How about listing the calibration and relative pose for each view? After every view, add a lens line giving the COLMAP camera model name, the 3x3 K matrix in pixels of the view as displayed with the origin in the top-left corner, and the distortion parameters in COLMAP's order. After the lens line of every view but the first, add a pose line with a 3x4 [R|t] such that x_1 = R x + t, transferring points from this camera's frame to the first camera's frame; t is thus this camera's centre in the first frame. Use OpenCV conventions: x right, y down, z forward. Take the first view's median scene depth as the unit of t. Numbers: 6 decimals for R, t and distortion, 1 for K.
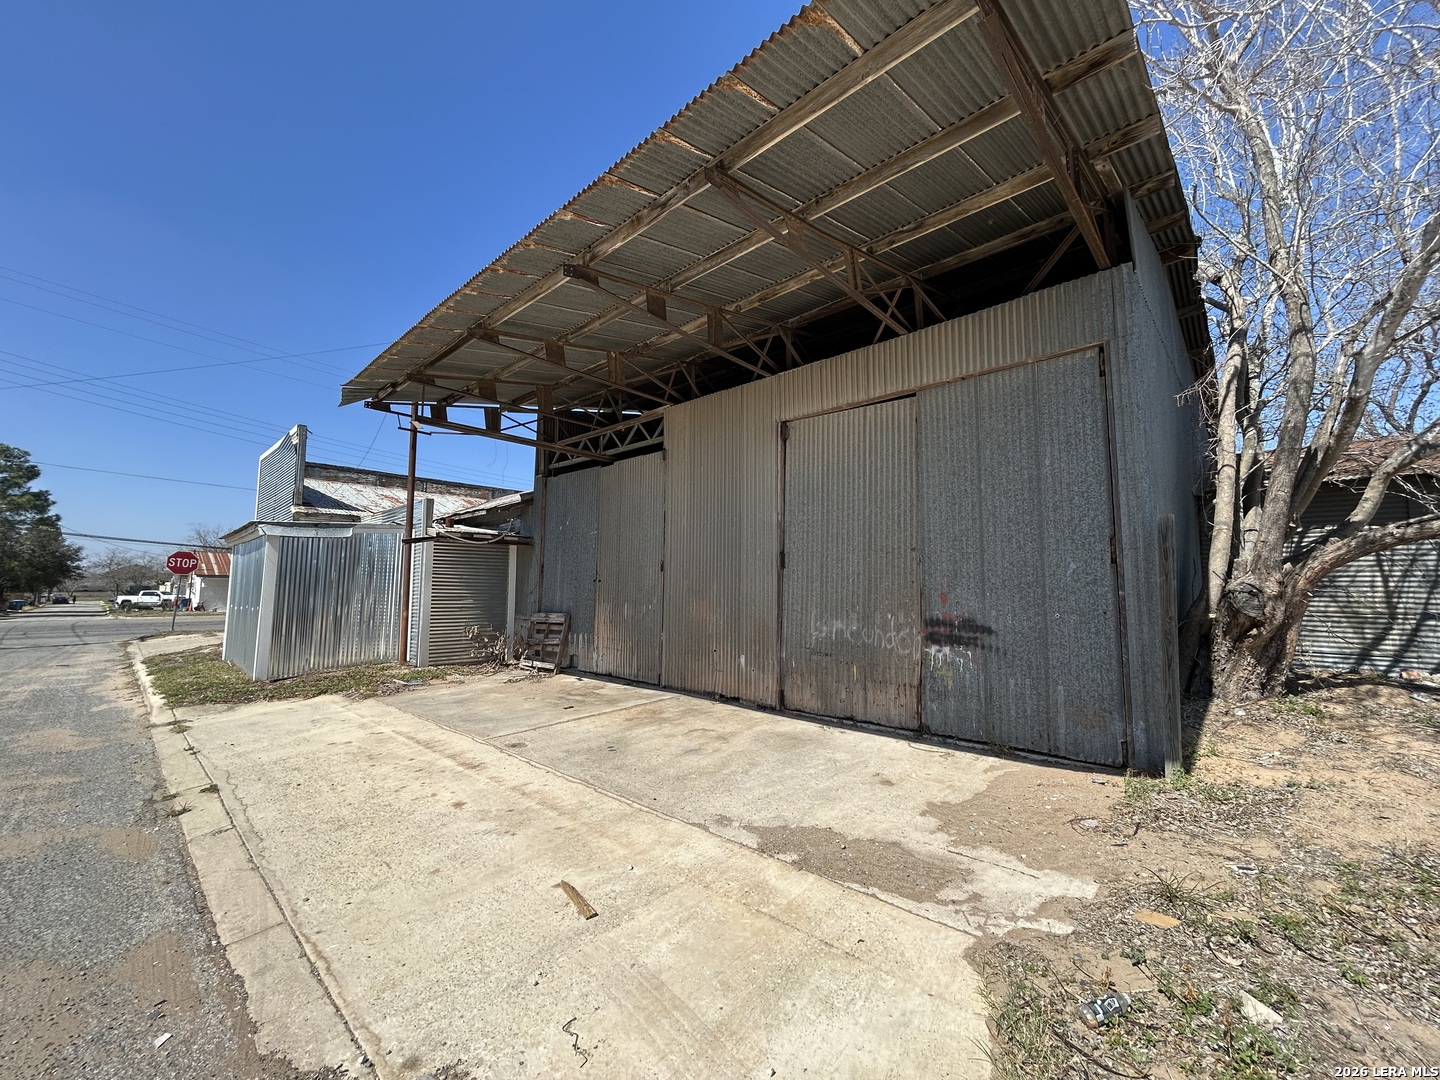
lens RADIAL K [[579.3, 0, 722.4], [0, 579.3, 535.1], [0, 0, 1]] dist [0.001398, 0.000536]
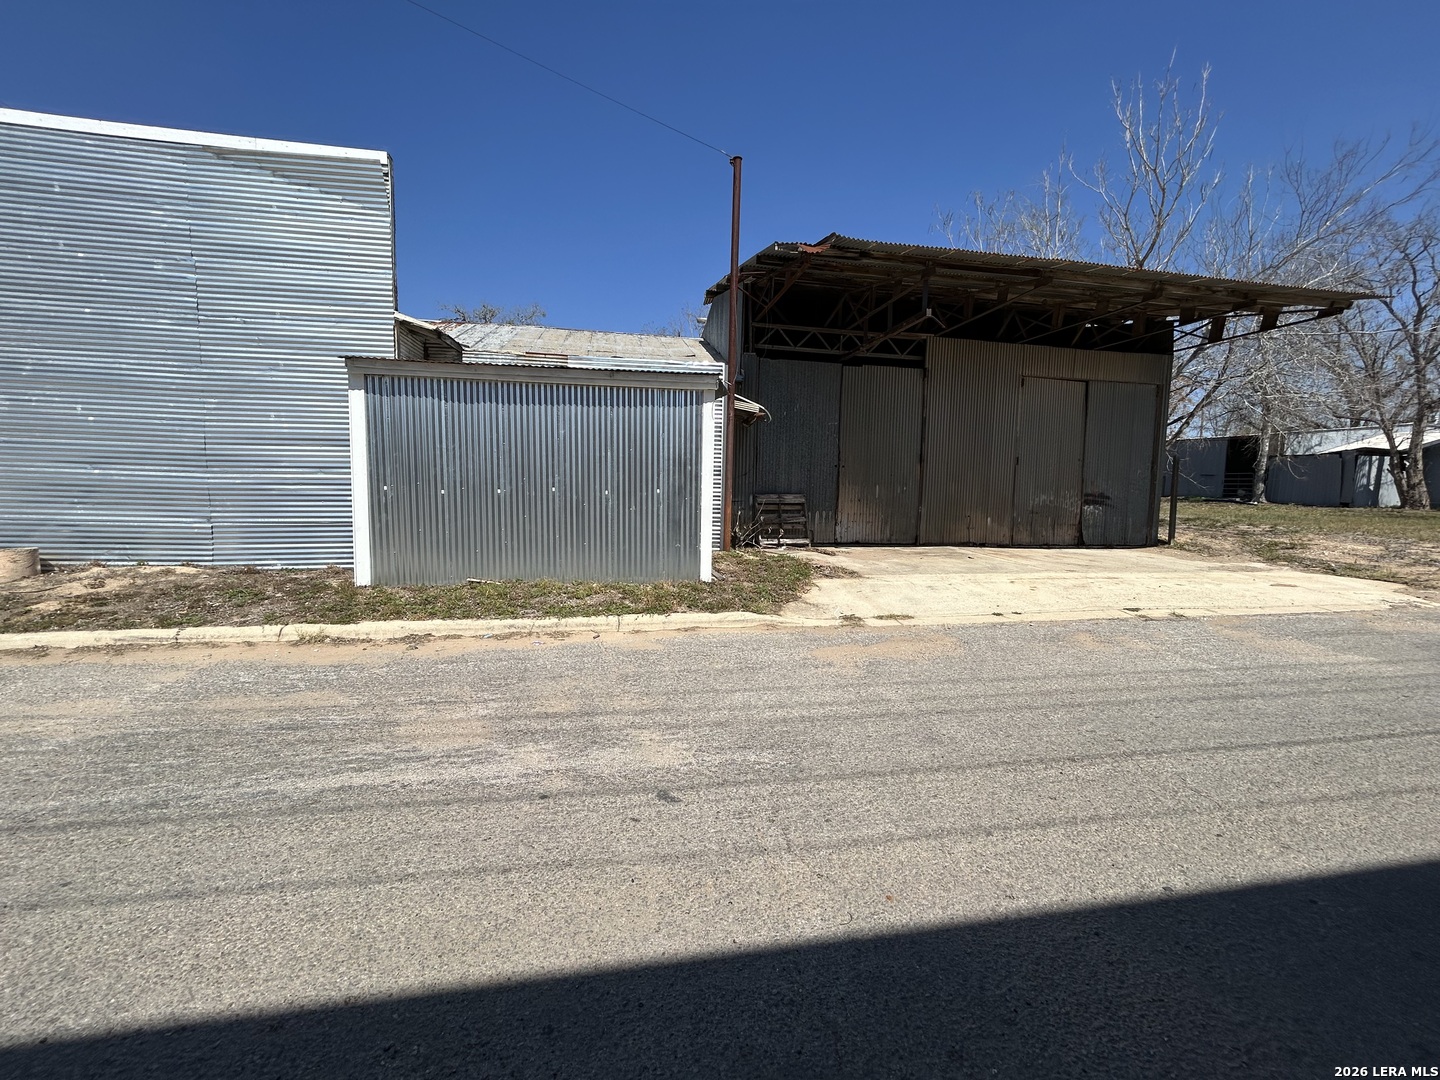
lens RADIAL K [[579.3, 0, 719.9], [0, 579.3, 548.3], [0, 0, 1]] dist [0.001398, 0.000536]
pose [[0.586006, -0.065773, 0.807633, -1.846507], [-0.091366, 0.984981, 0.146511, 0.131365], [-0.805139, -0.159647, 0.571195, 0.706125]]
